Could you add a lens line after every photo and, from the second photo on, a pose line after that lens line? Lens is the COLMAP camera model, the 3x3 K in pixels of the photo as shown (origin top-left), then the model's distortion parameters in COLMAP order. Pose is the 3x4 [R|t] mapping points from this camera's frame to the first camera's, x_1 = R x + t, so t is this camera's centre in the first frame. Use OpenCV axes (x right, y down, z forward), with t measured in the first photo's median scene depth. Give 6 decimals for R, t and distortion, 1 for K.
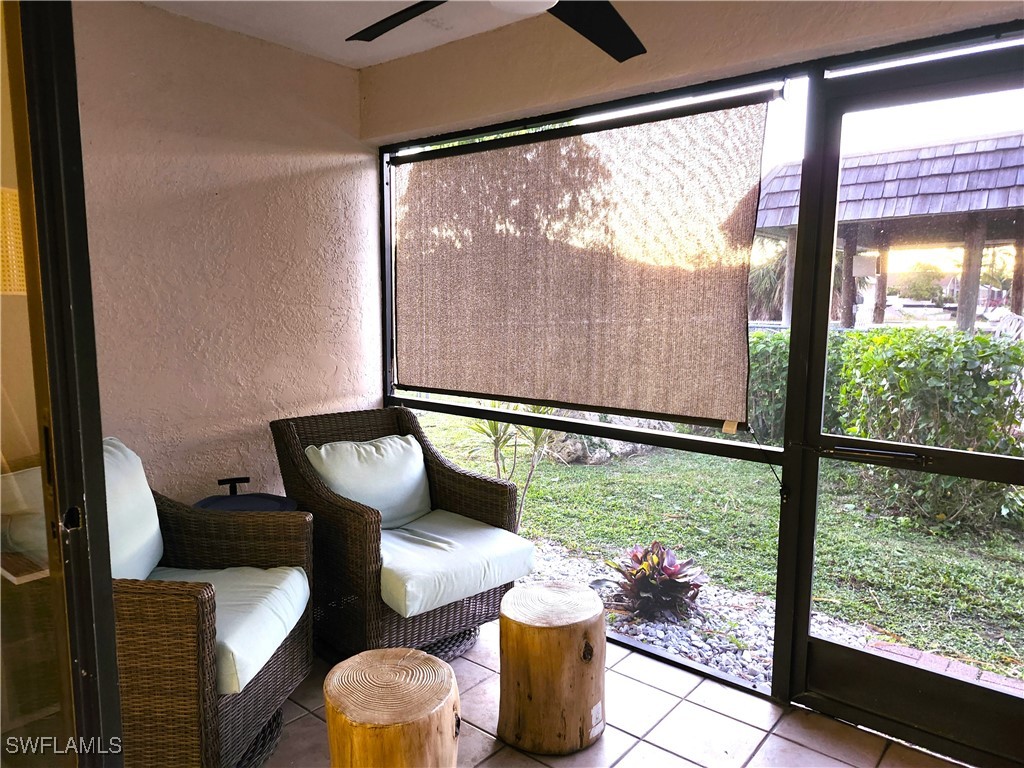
lens RADIAL K [[714.2, 0, 509.5], [0, 714.2, 388.6], [0, 0, 1]] dist [0.058265, -0.047517]
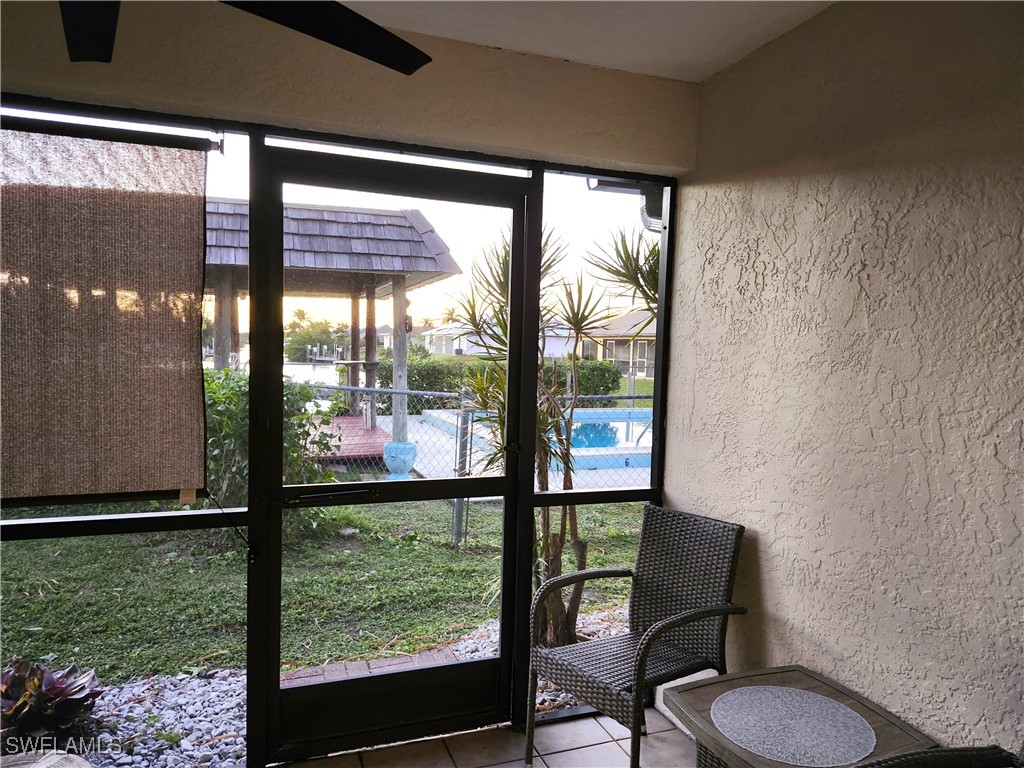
lens RADIAL K [[714.2, 0, 509.5], [0, 714.2, 388.6], [0, 0, 1]] dist [0.058265, -0.047517]
pose [[0.511689, -0.047730, 0.857844, -0.195064], [0.089751, 0.995962, 0.001879, -0.034860], [-0.854470, 0.076031, 0.513907, 0.134982]]
